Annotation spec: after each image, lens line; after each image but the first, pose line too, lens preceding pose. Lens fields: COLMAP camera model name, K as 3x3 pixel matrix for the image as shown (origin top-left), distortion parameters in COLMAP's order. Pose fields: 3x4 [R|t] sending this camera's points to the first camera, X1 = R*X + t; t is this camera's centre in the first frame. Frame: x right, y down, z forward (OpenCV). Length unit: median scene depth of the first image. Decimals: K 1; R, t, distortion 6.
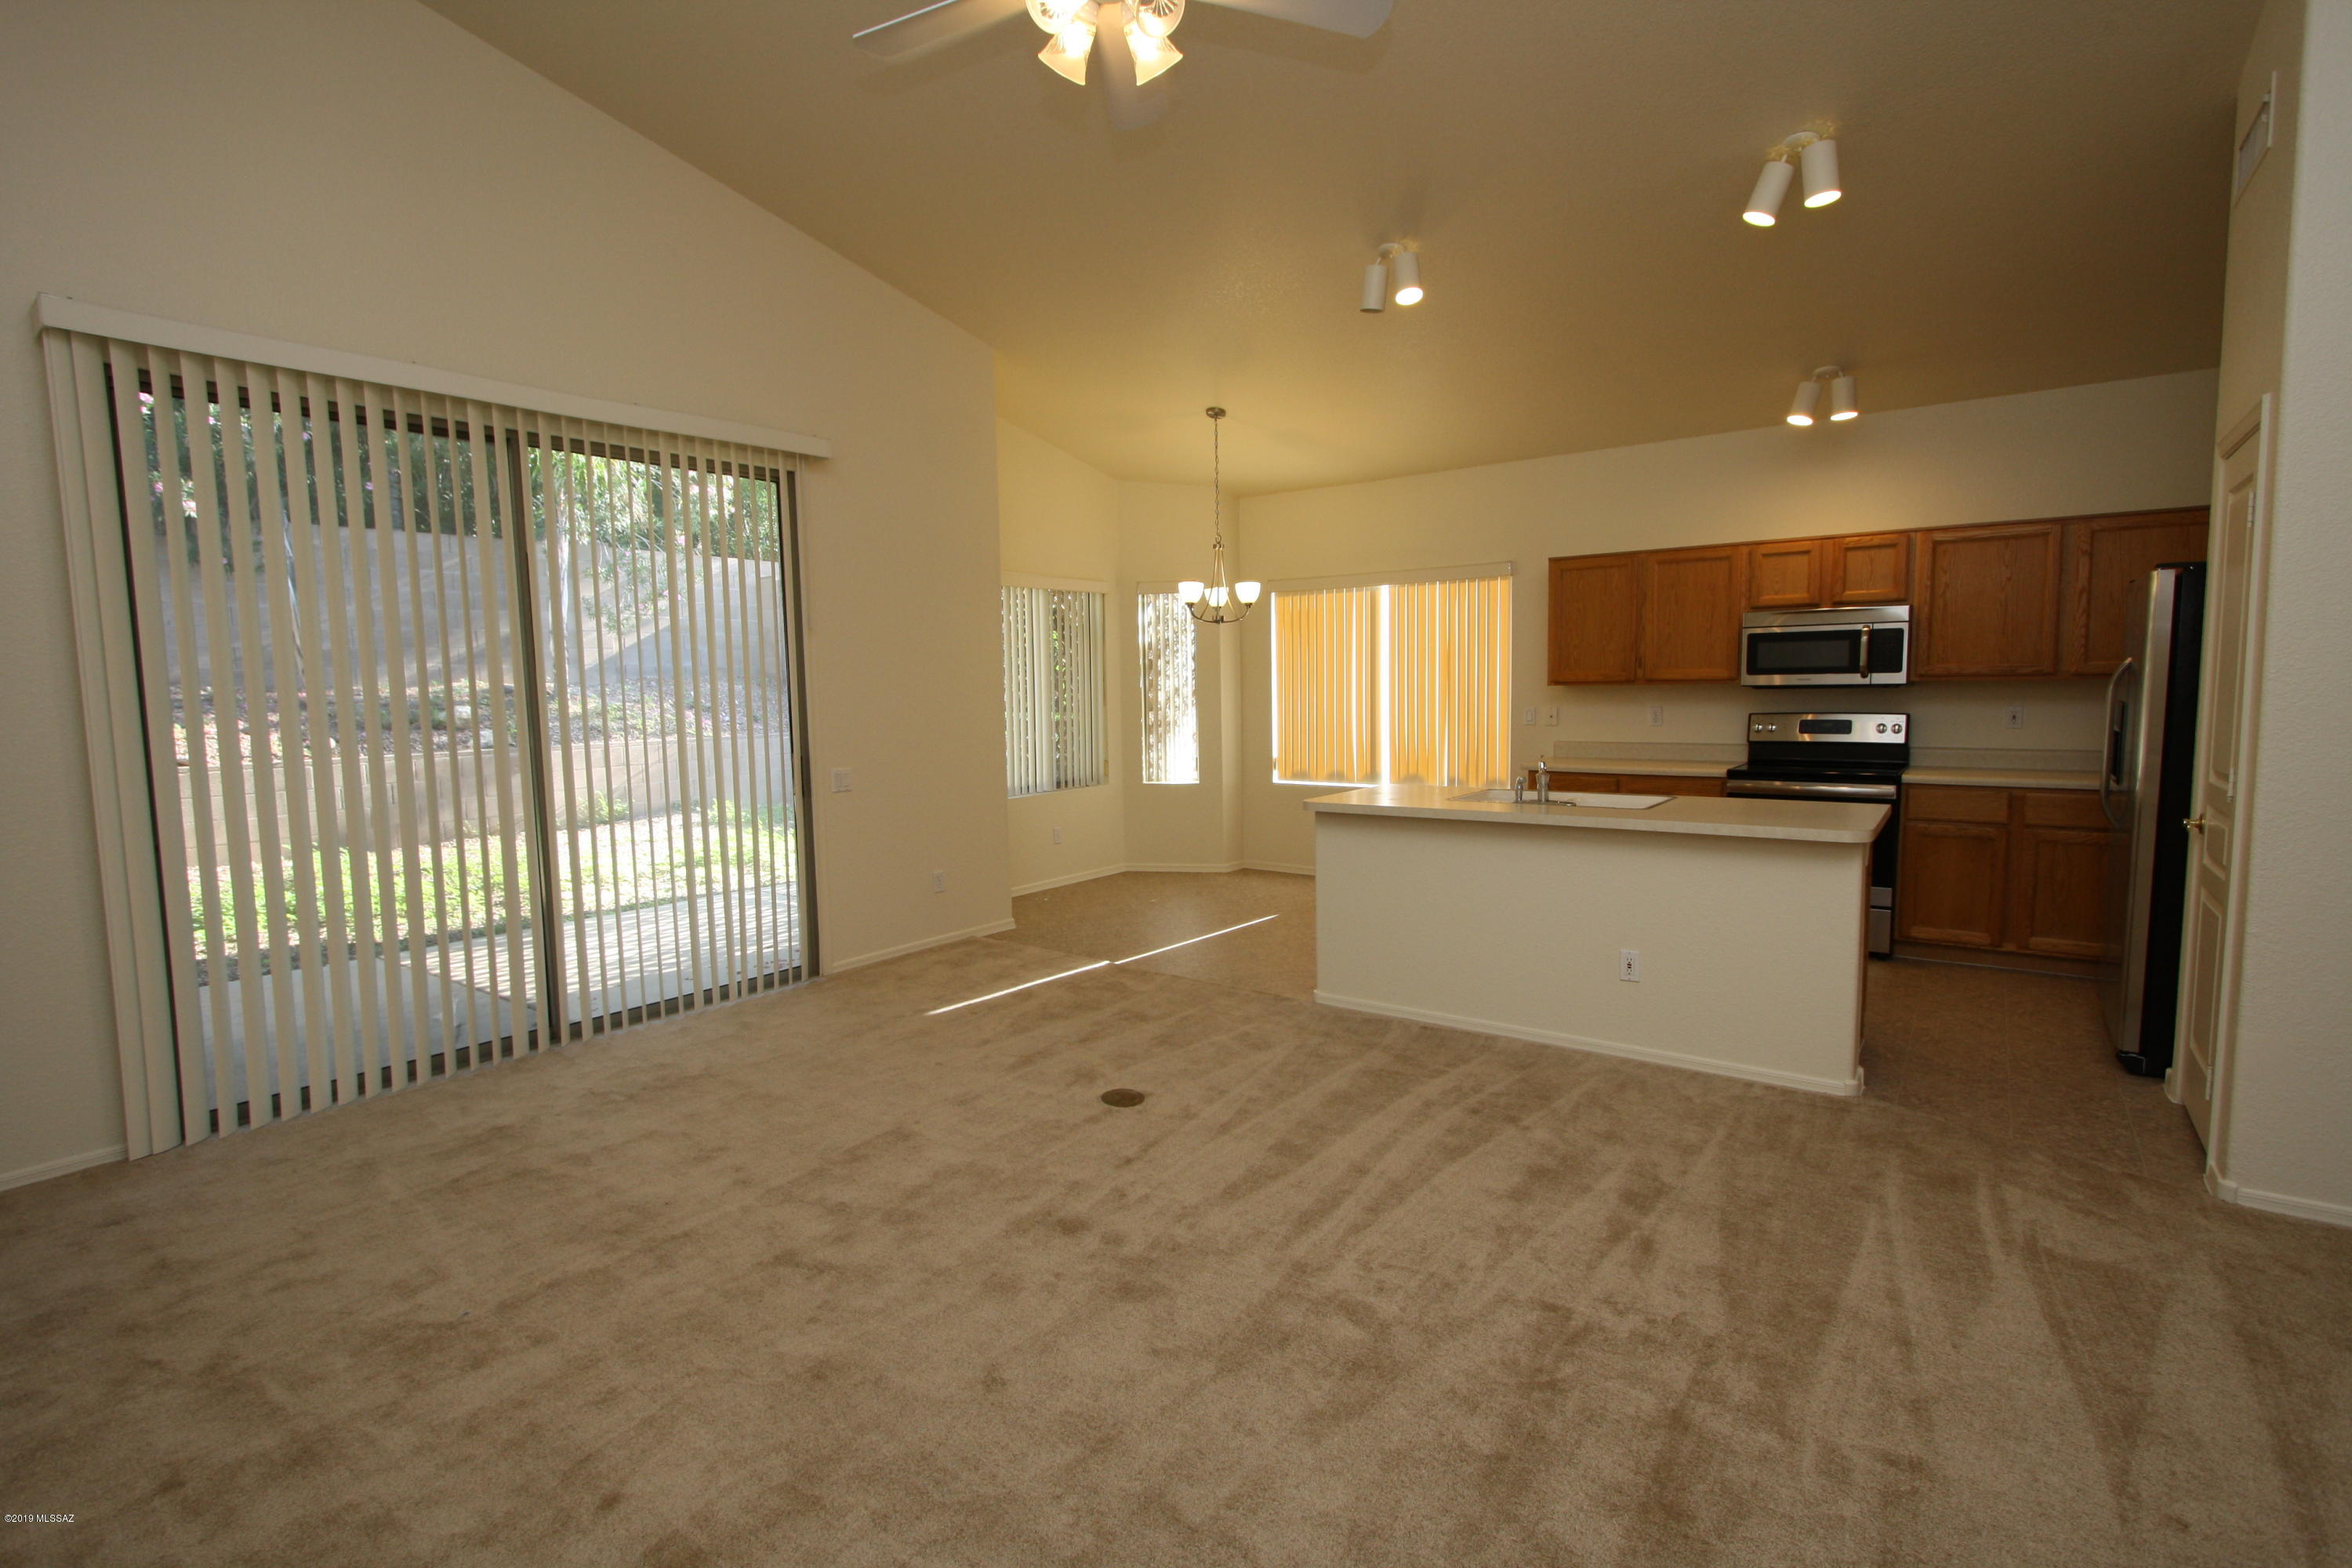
lens RADIAL K [[1091.3, 0, 1166.9], [0, 1091.3, 782.5], [0, 0, 1]] dist [-0.015795, 0.001507]
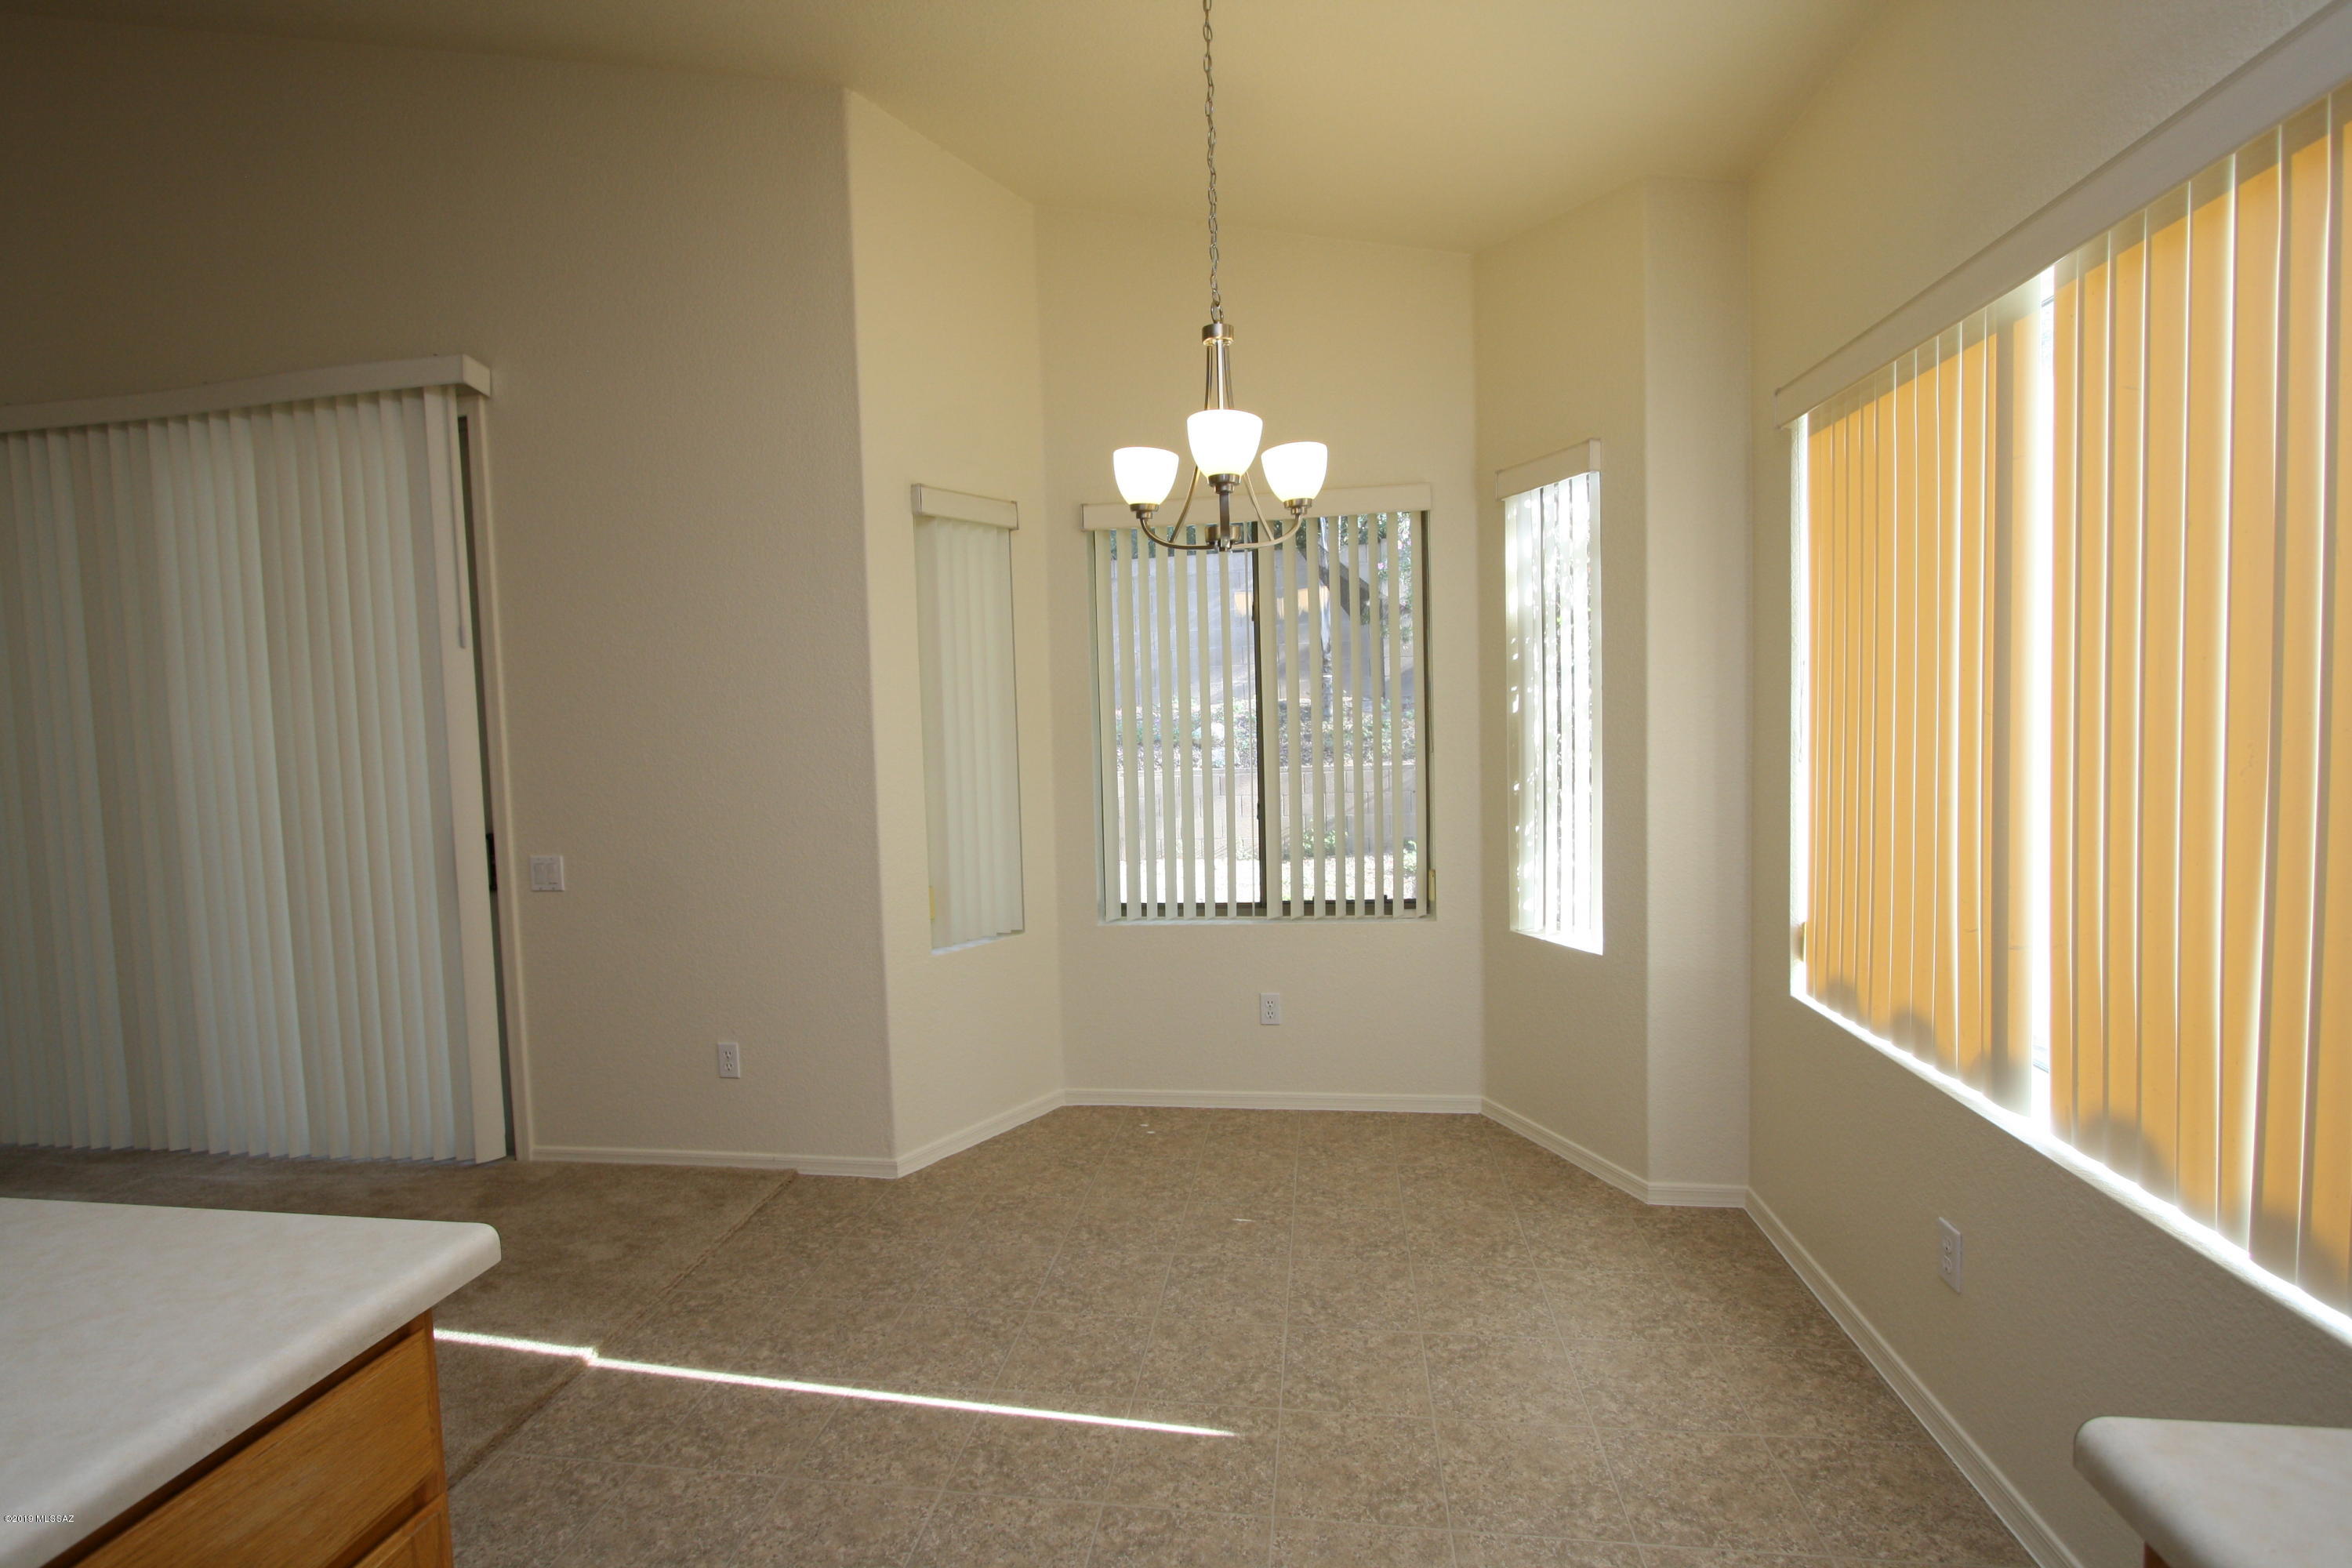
lens RADIAL K [[1091.3, 0, 1166.9], [0, 1091.3, 782.5], [0, 0, 1]] dist [-0.015795, 0.001507]
pose [[0.477435, 0.056892, -0.876823, 0.410995], [-0.060666, 0.997655, 0.031698, -0.089429], [0.876570, 0.038060, 0.479767, 0.945472]]
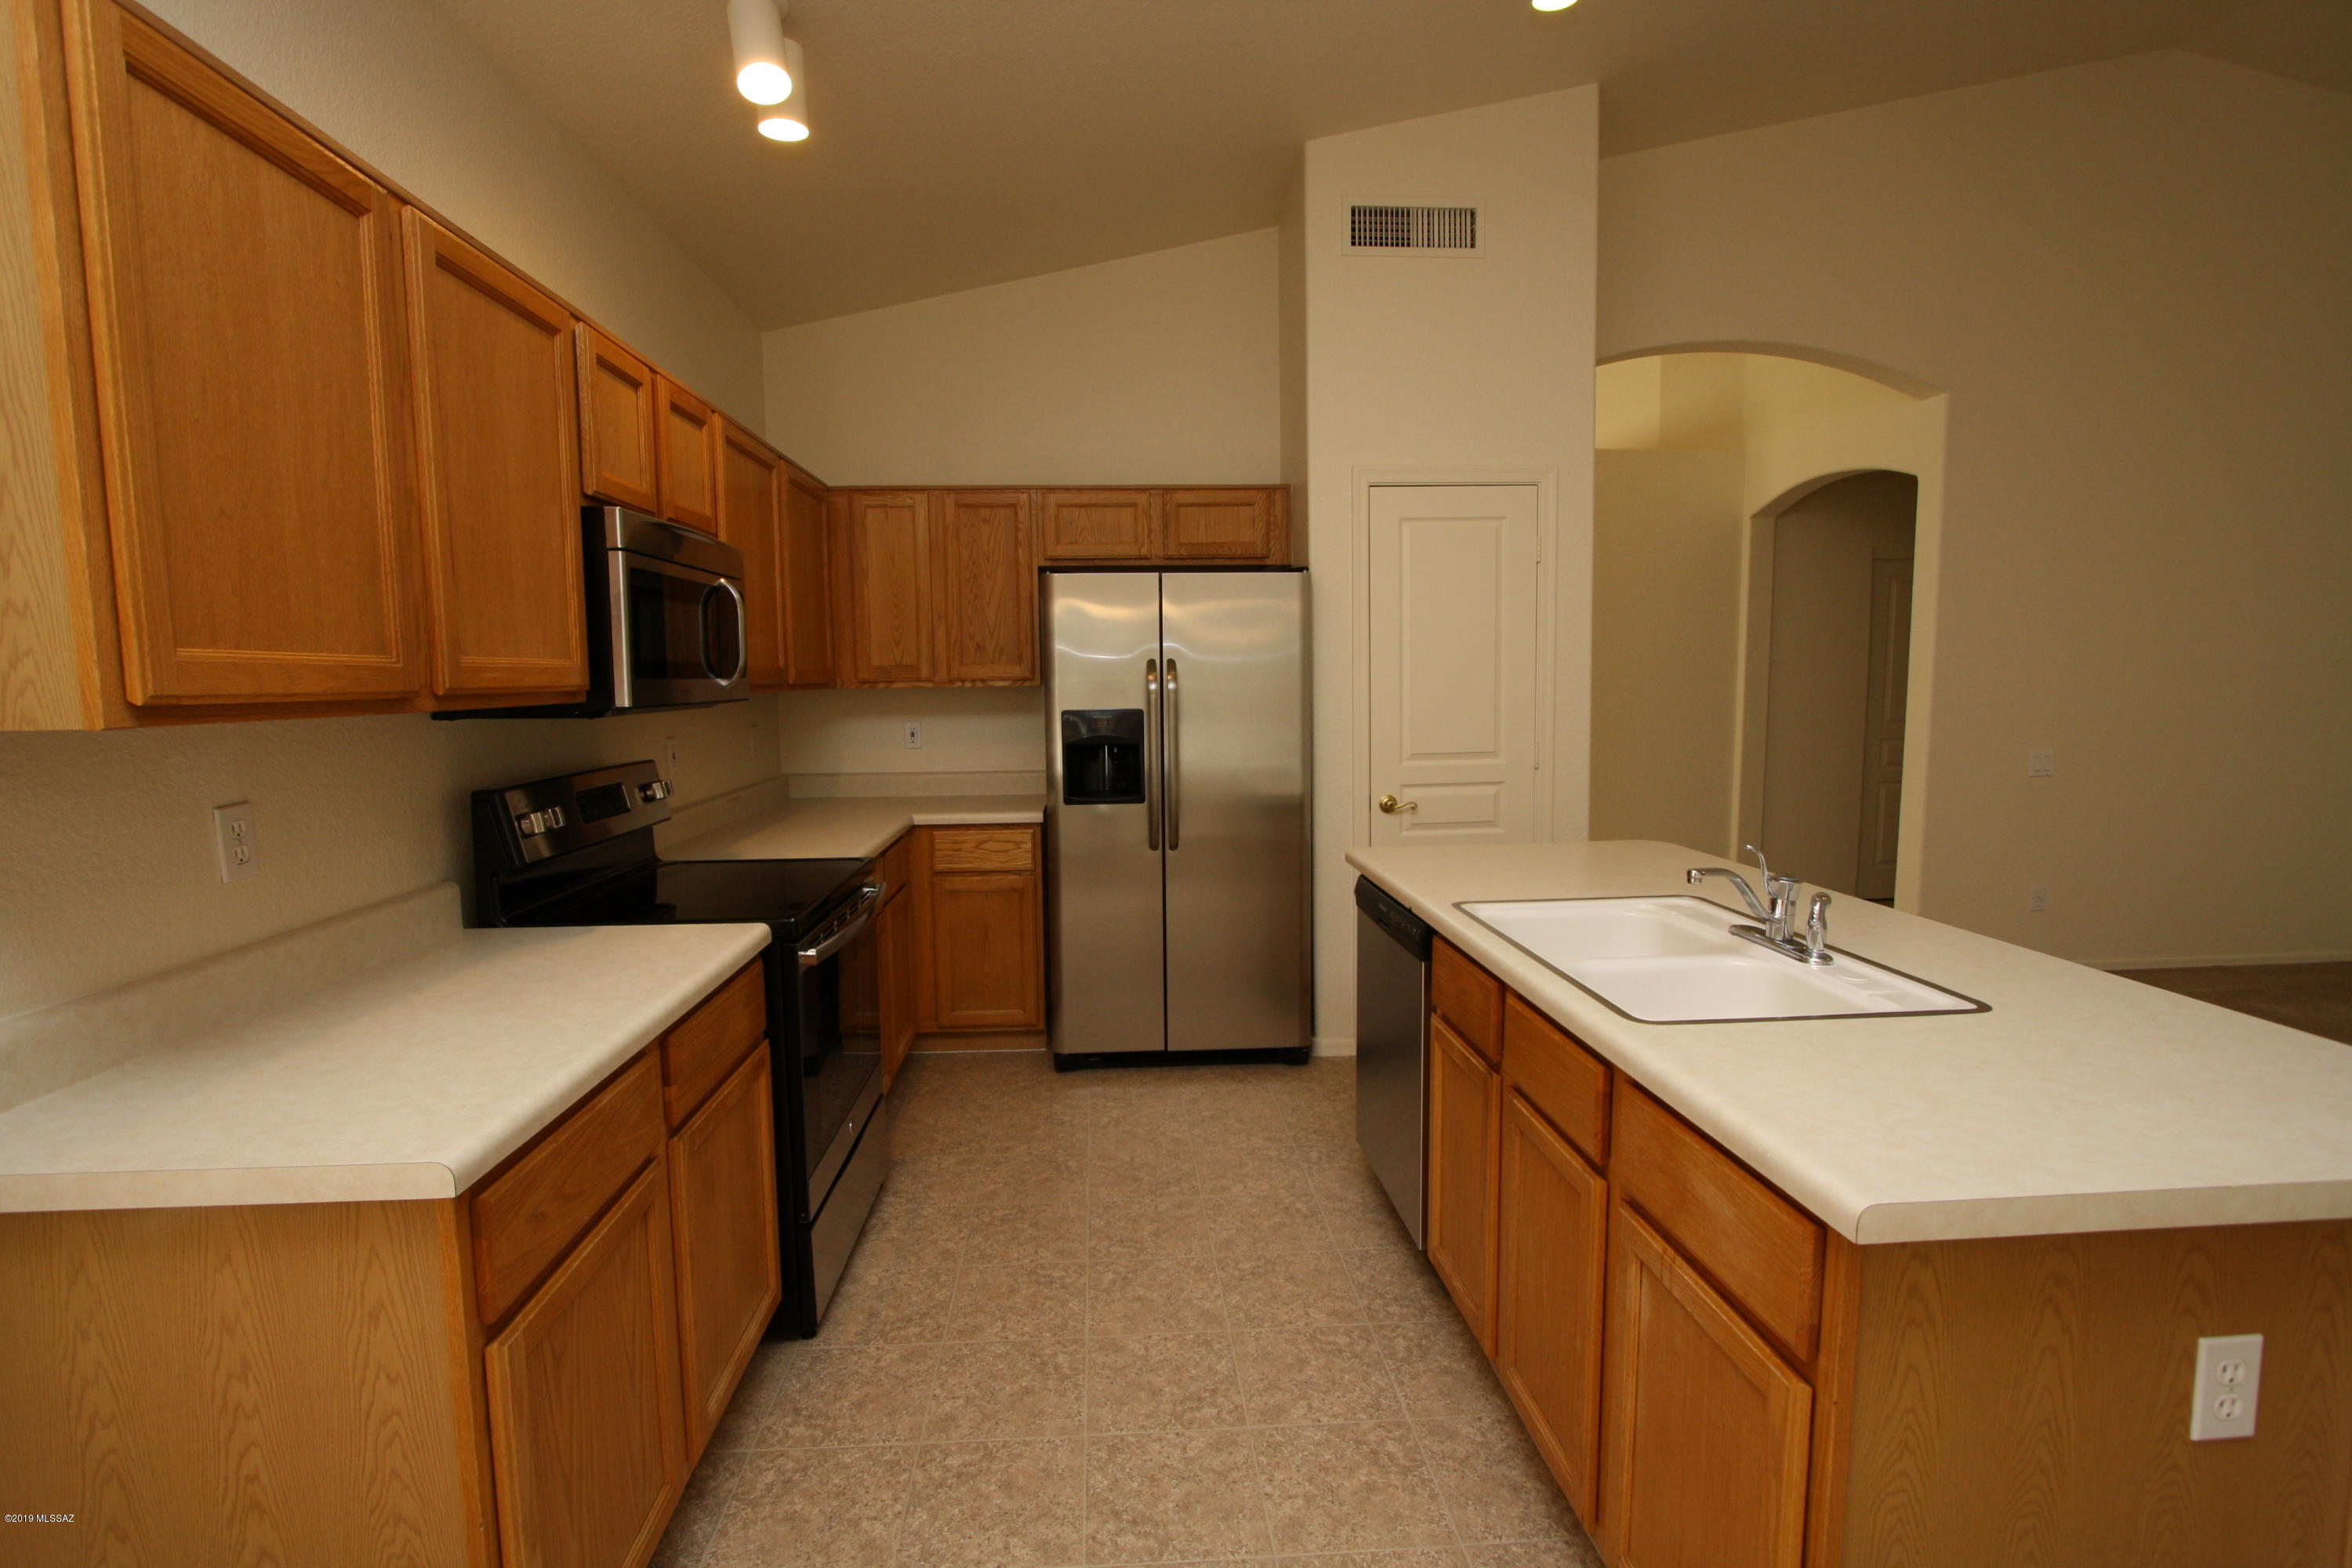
lens RADIAL K [[1091.3, 0, 1166.9], [0, 1091.3, 782.5], [0, 0, 1]] dist [-0.015795, 0.001507]
pose [[-0.647391, -0.048889, 0.760588, 0.134757], [0.094493, 0.985093, 0.143749, -0.101552], [-0.756278, 0.164932, -0.633120, 1.112552]]
